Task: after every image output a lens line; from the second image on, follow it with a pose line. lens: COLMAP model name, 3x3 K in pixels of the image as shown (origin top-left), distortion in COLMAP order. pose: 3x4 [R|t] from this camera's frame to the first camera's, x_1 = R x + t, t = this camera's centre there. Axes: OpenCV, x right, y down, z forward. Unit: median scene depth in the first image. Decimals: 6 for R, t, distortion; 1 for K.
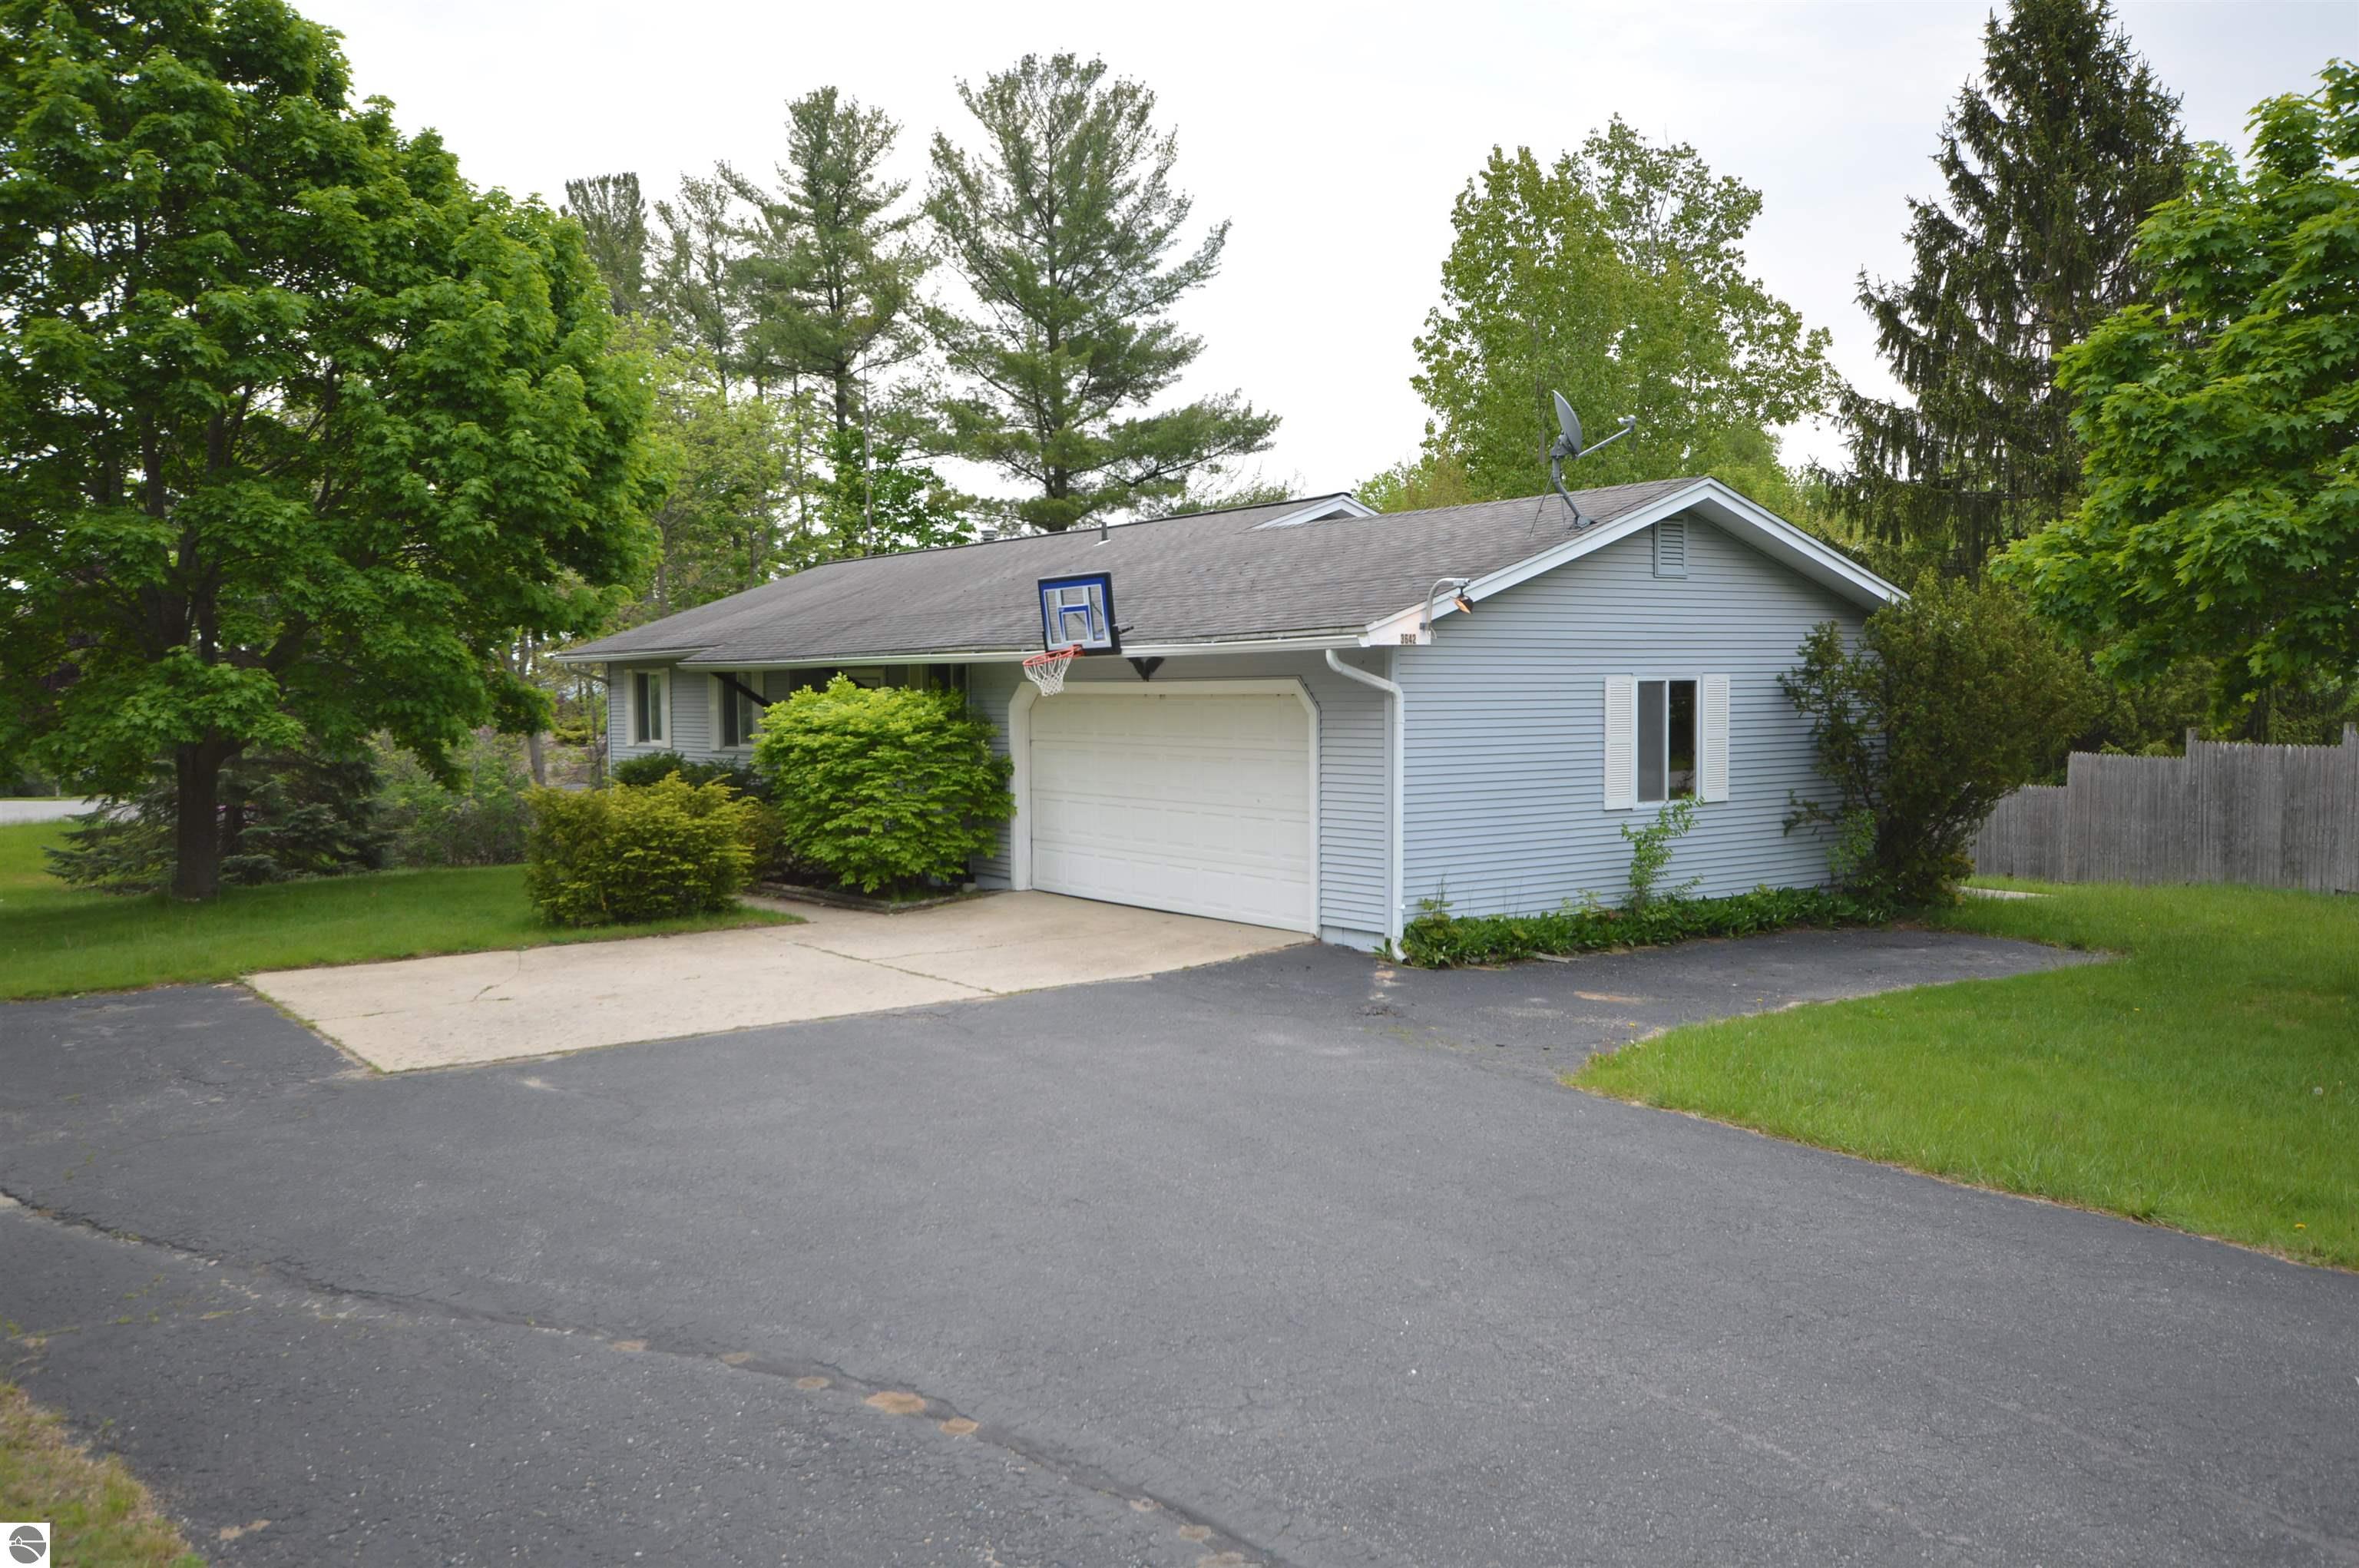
lens RADIAL K [[1906.4, 0, 1182.4], [0, 1906.4, 788.2], [0, 0, 1]] dist [0.004071, 0.034983]
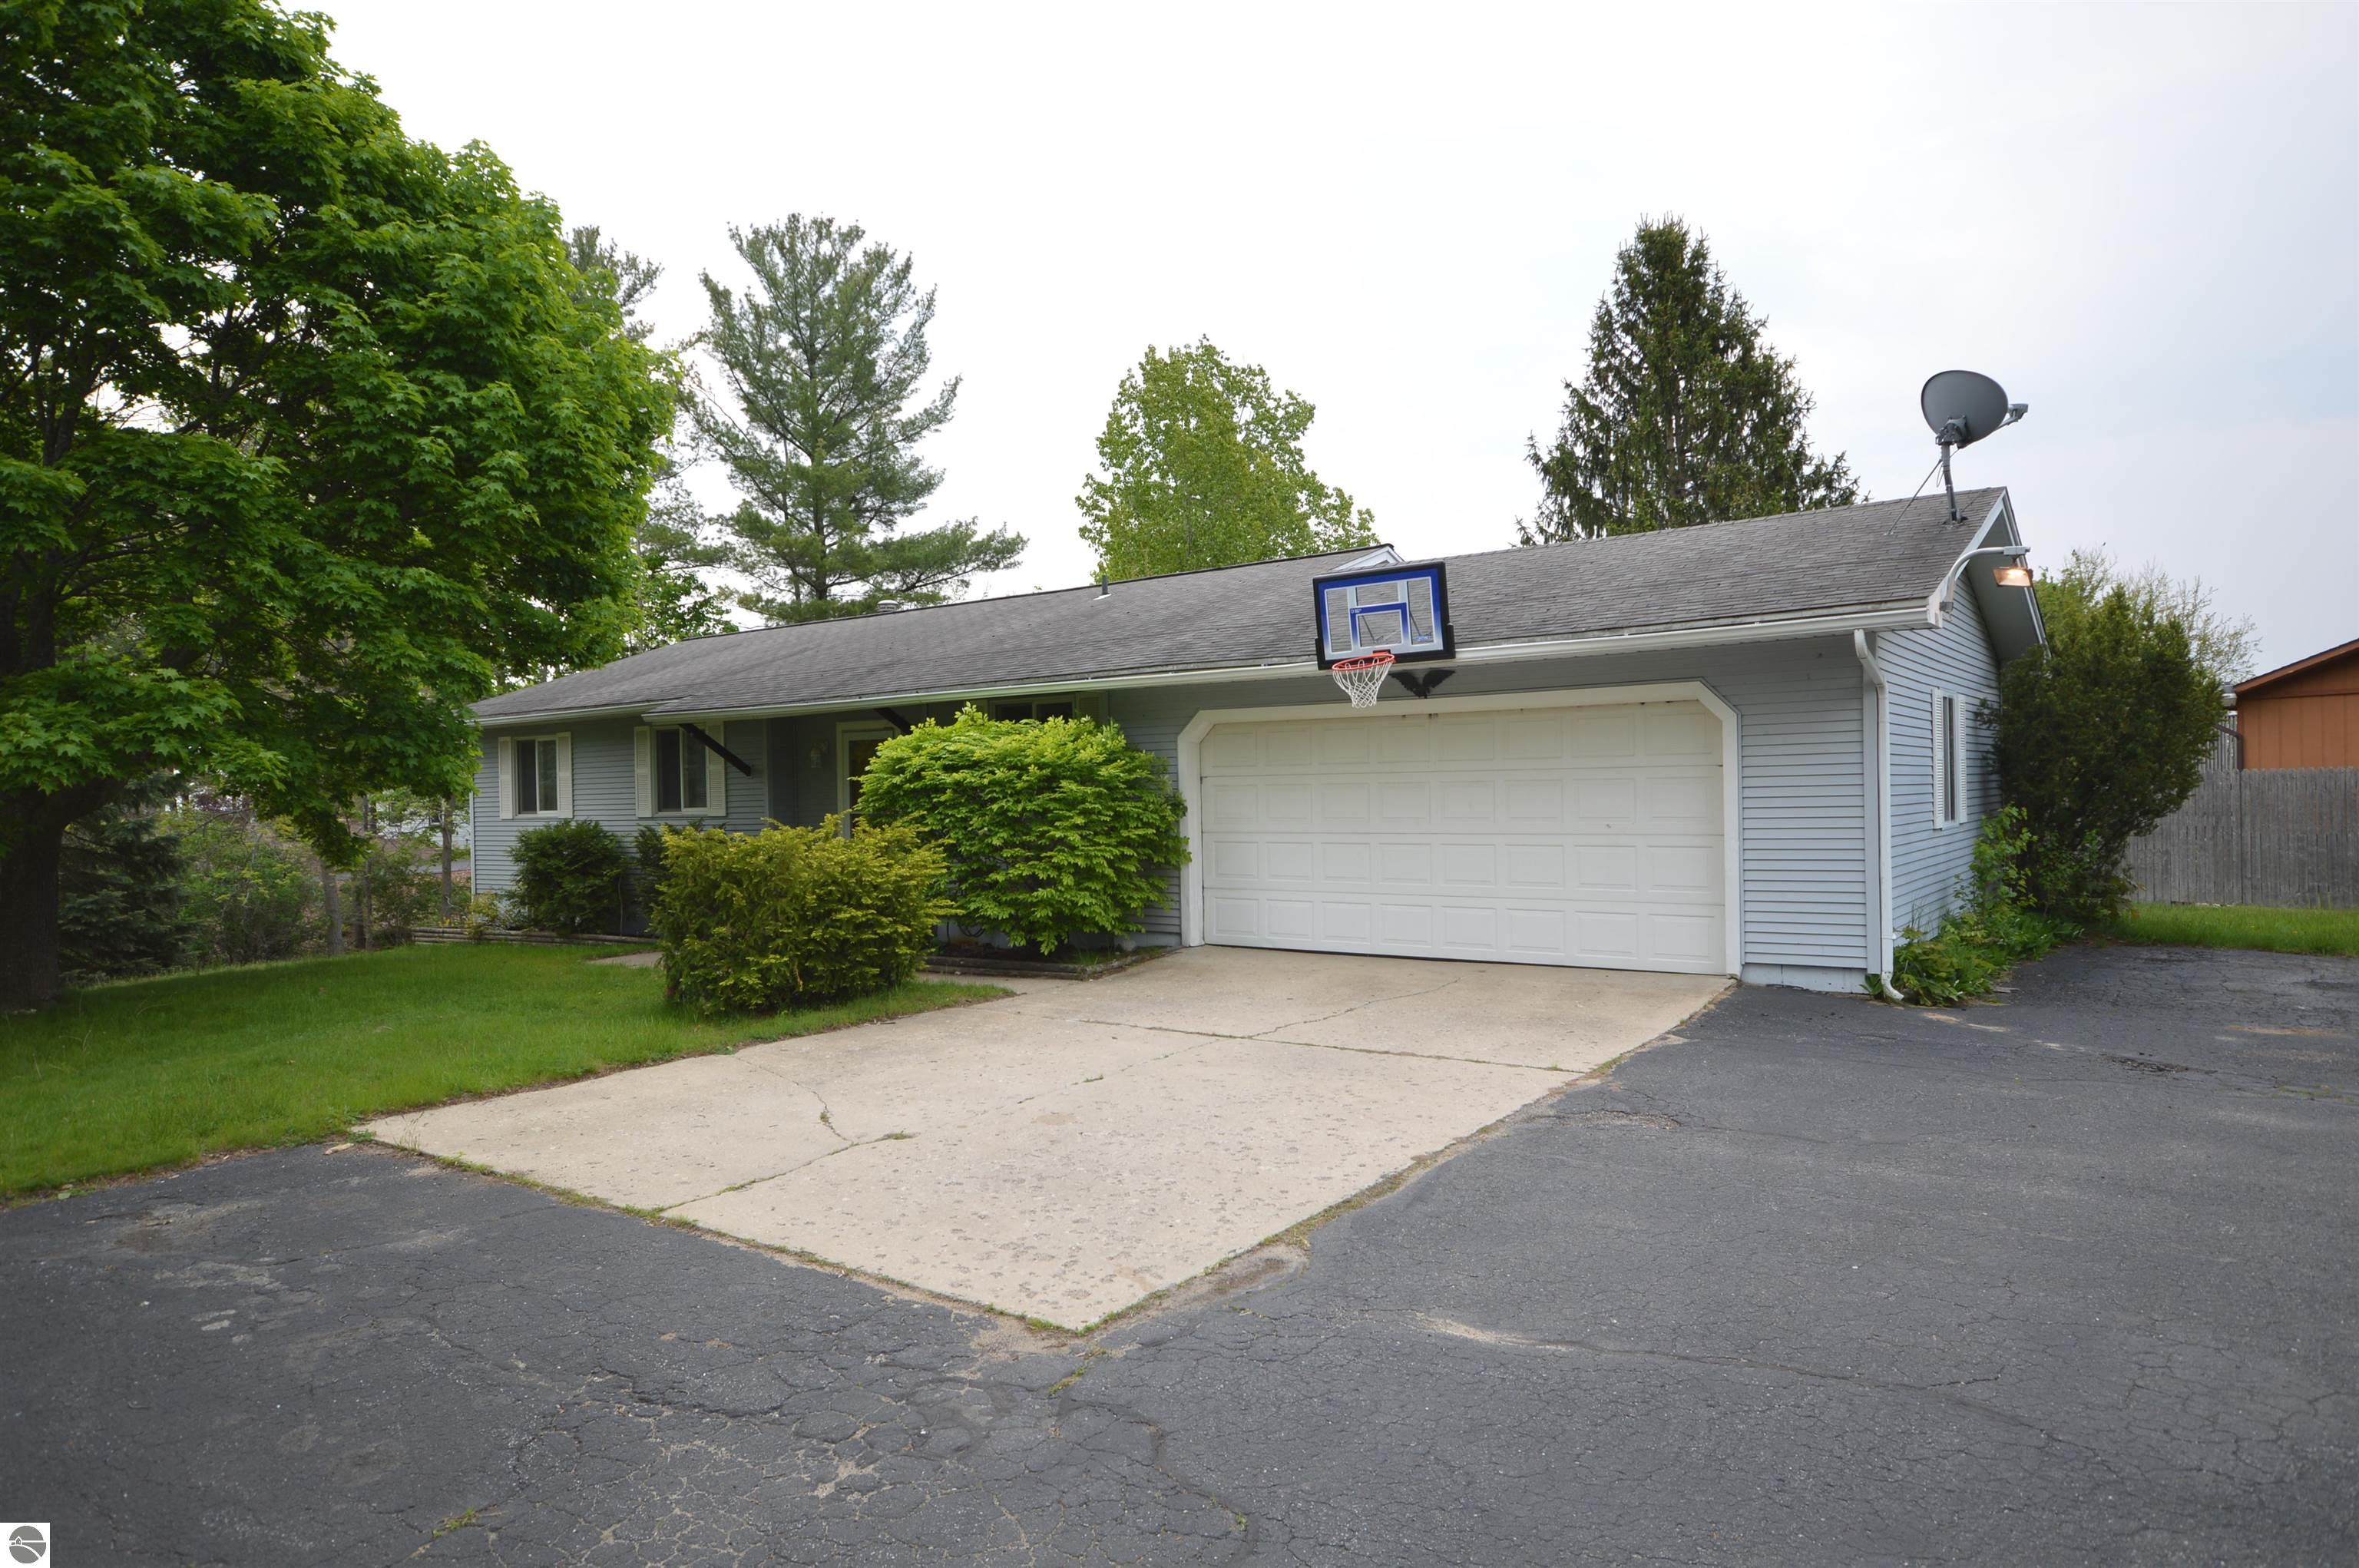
lens RADIAL K [[1417.6, 0, 1170.6], [0, 1417.6, 771.7], [0, 0, 1]] dist [0.004392, 0.018559]
pose [[0.950391, -0.003525, 0.311039, -0.285780], [0.026843, 0.997135, -0.070716, 0.018055], [-0.309898, 0.075557, 0.947763, 0.356858]]
